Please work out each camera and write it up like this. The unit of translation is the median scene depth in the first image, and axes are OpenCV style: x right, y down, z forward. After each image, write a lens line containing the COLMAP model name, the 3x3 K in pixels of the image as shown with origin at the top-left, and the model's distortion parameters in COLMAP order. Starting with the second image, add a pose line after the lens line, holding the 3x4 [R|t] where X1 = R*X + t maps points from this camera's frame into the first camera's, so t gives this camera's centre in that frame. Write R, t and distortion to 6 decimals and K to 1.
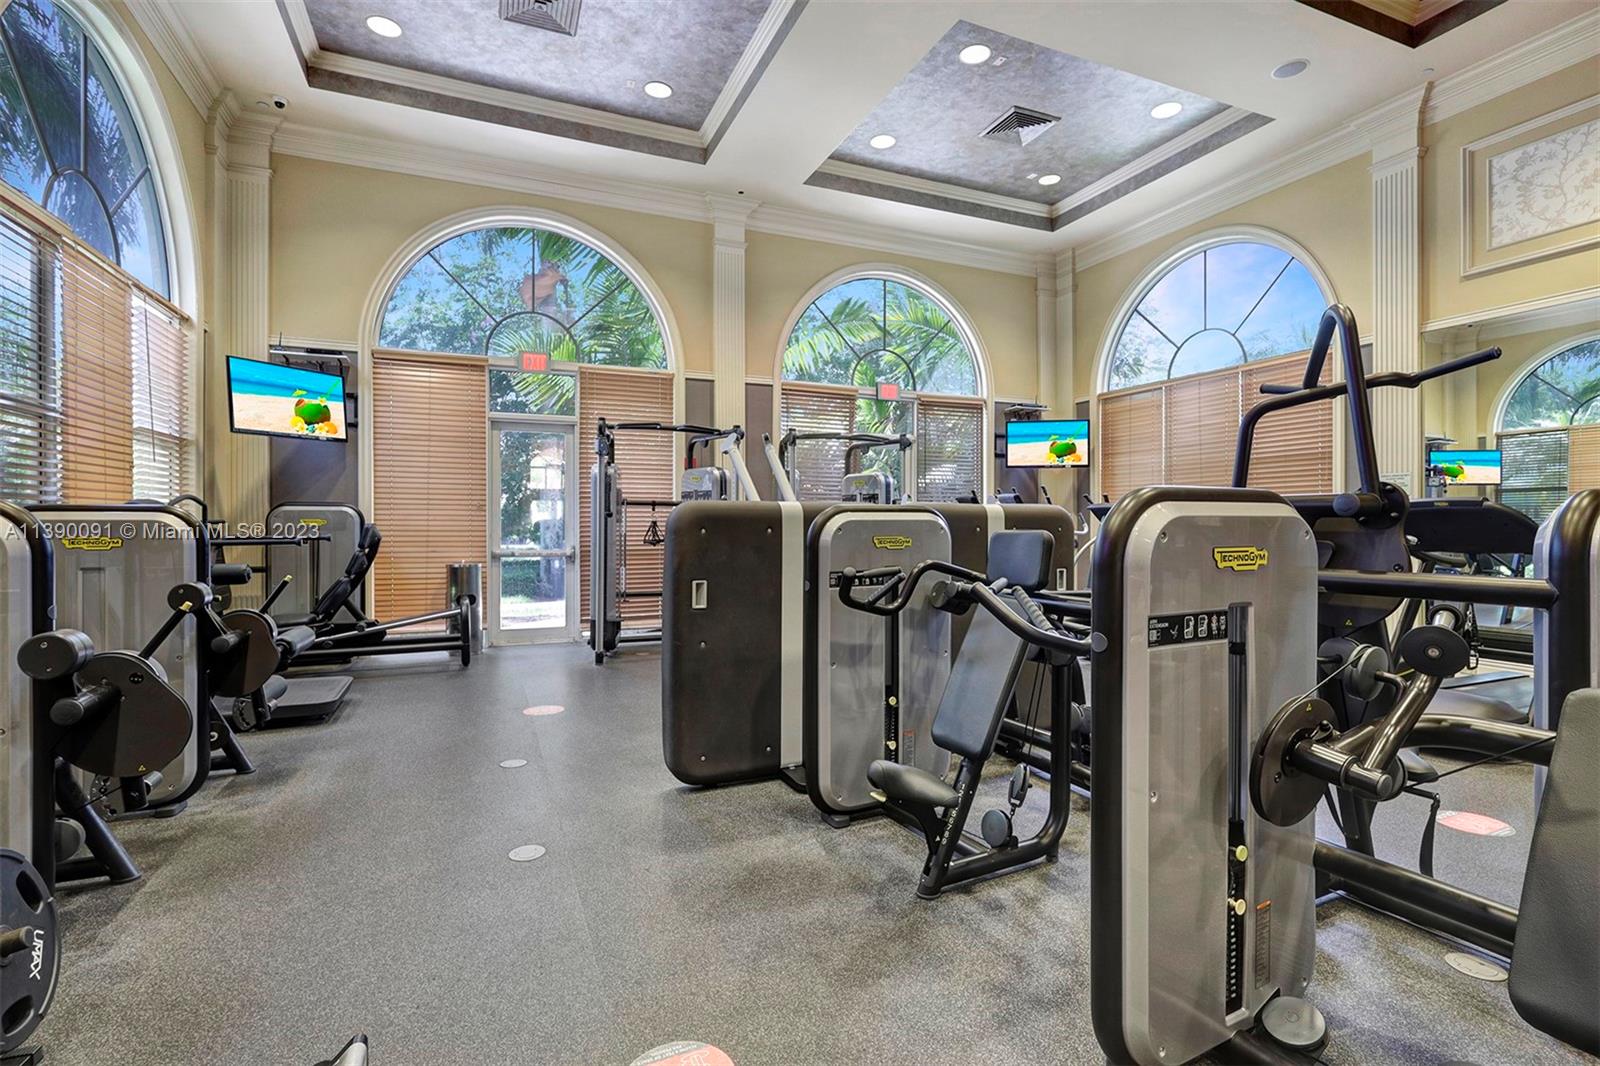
lens RADIAL K [[741.3, 0, 803.2], [0, 741.3, 524.4], [0, 0, 1]] dist [0.010783, -0.000972]
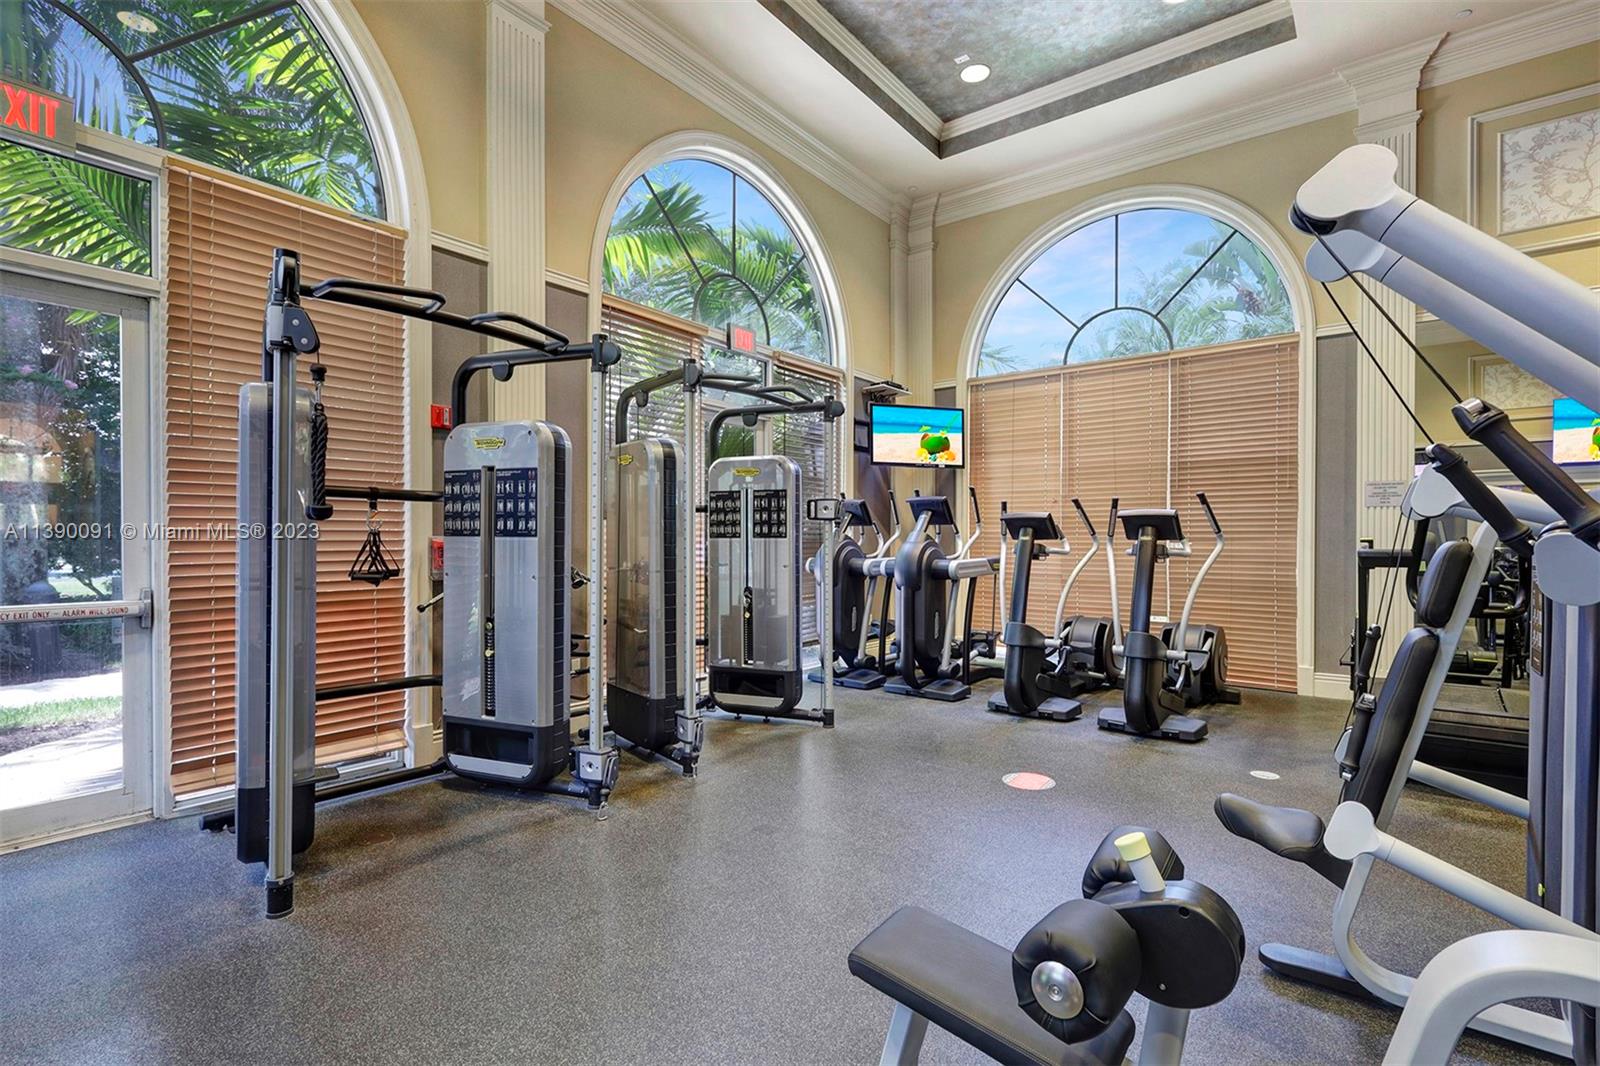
lens RADIAL K [[741.3, 0, 794.3], [0, 741.3, 544.8], [0, 0, 1]] dist [0.010783, -0.000972]
pose [[0.875011, -0.002344, 0.484098, -0.188107], [-0.000468, 0.999984, 0.005687, 0.001238], [-0.484104, -0.005203, 0.874995, 0.442104]]
